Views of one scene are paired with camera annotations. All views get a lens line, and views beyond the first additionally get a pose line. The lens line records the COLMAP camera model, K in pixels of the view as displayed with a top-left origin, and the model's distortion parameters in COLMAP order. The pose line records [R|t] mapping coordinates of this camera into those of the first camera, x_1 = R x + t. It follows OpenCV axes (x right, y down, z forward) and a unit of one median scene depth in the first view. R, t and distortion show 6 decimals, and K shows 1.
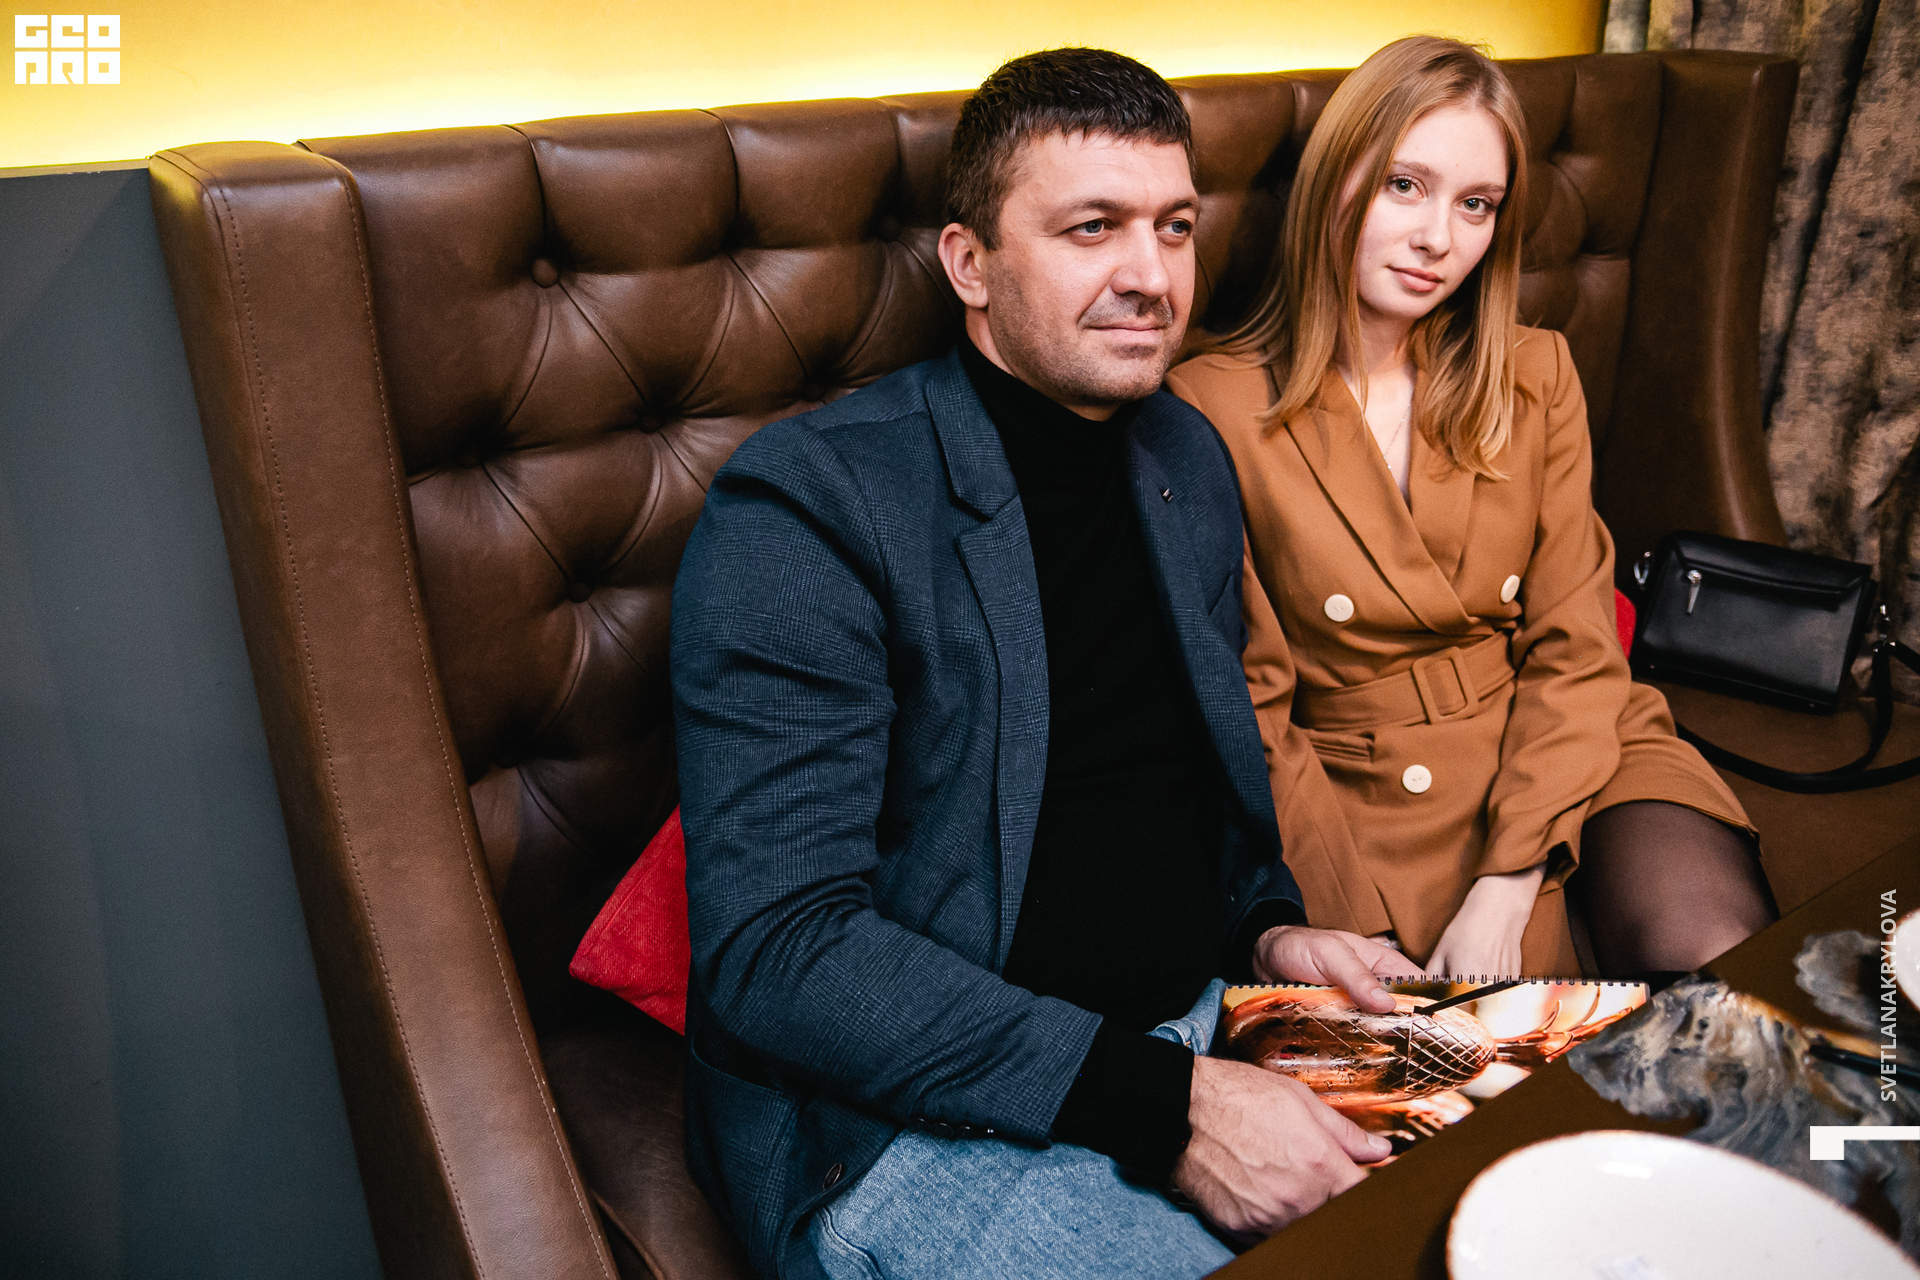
lens RADIAL K [[1564.3, 0, 956.5], [0, 1564.3, 638.6], [0, 0, 1]] dist [-0.080092, 0.044729]
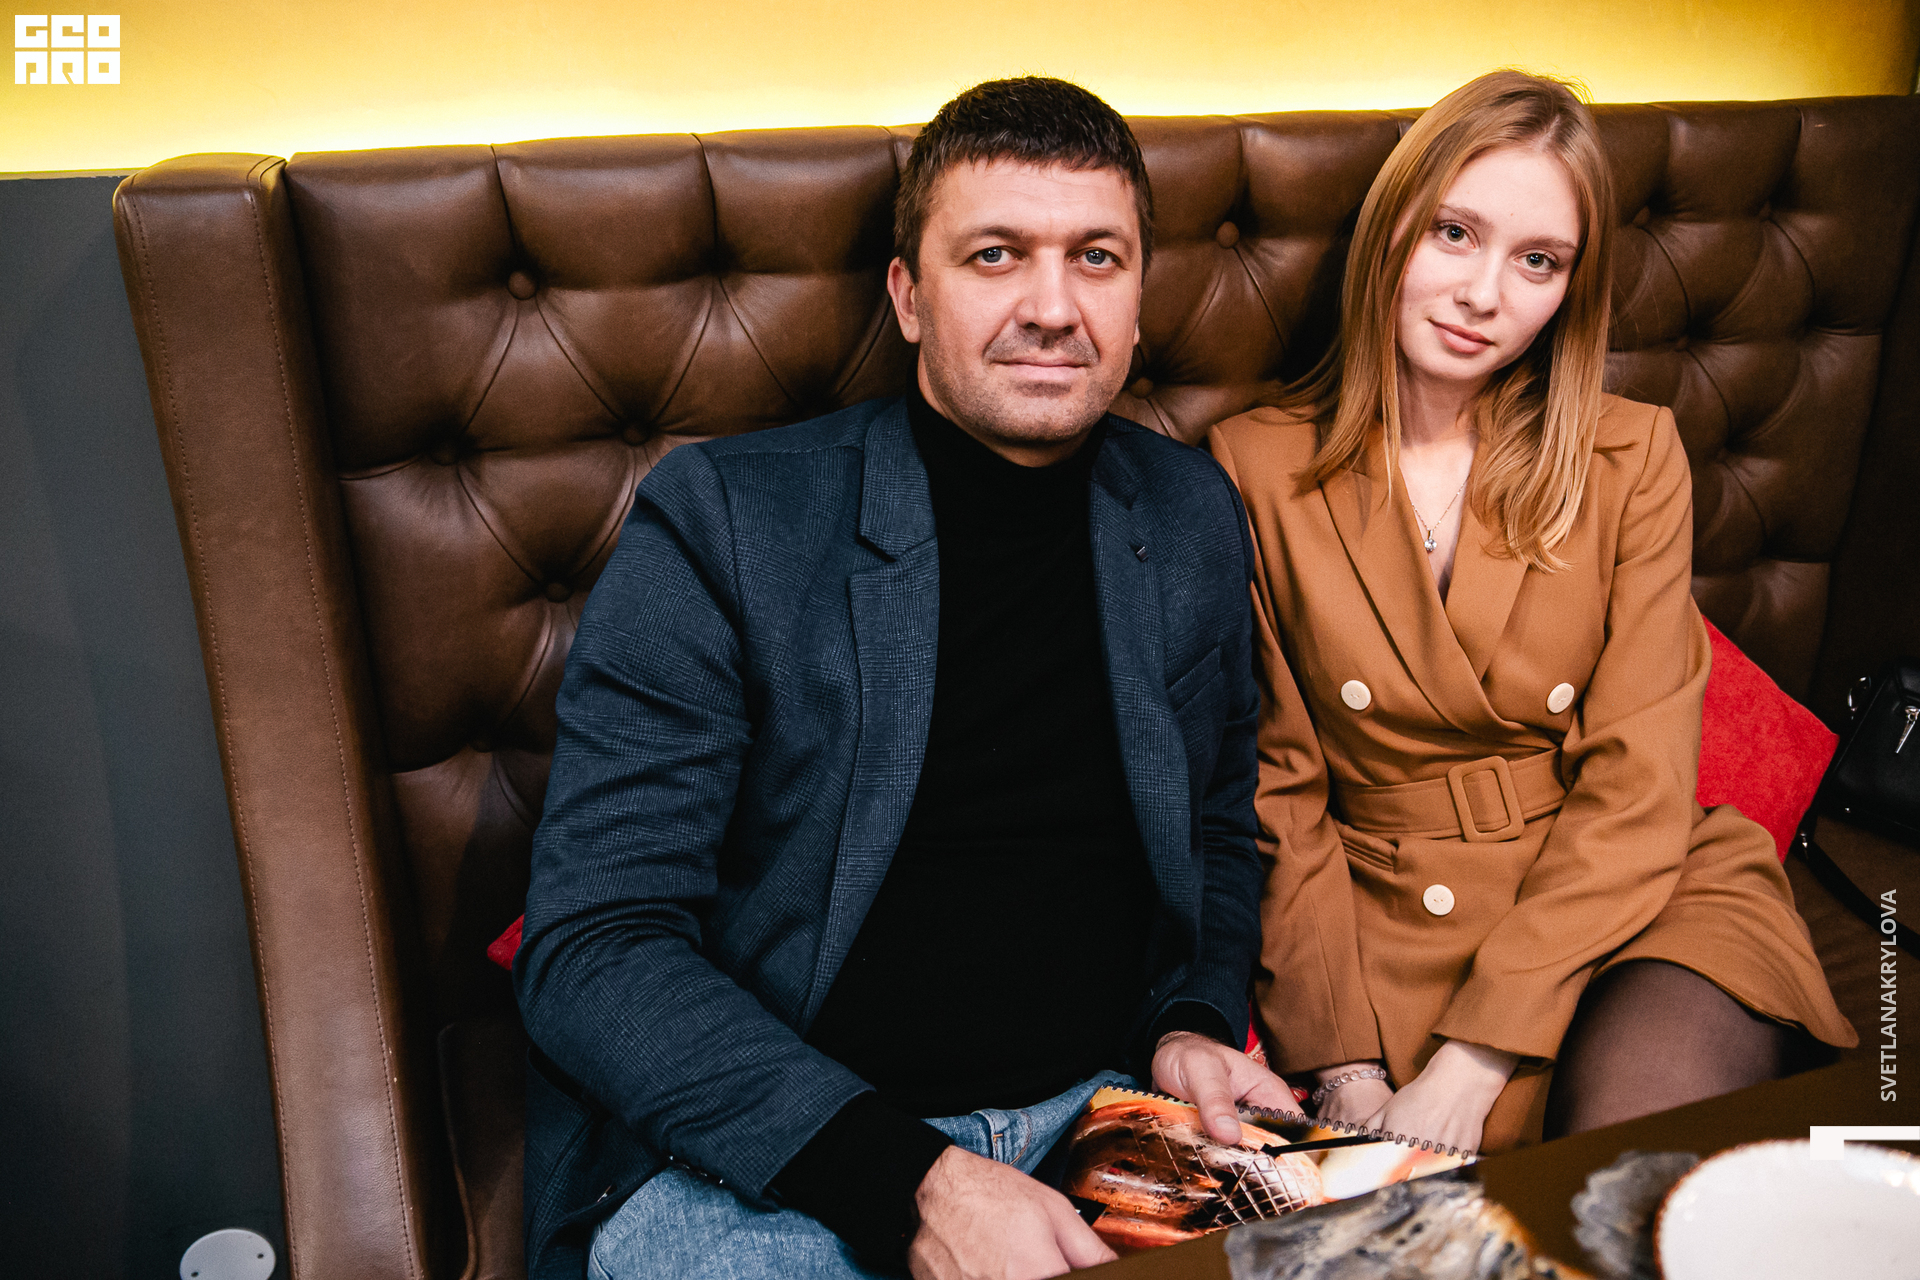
lens RADIAL K [[1564.3, 0, 965.4], [0, 1564.3, 647.4], [0, 0, 1]] dist [-0.080092, 0.044729]
pose [[0.958388, 0.109945, -0.263447, 0.327805], [-0.113010, 0.993588, 0.003539, -0.031674], [0.262147, 0.026381, 0.964667, 0.078702]]
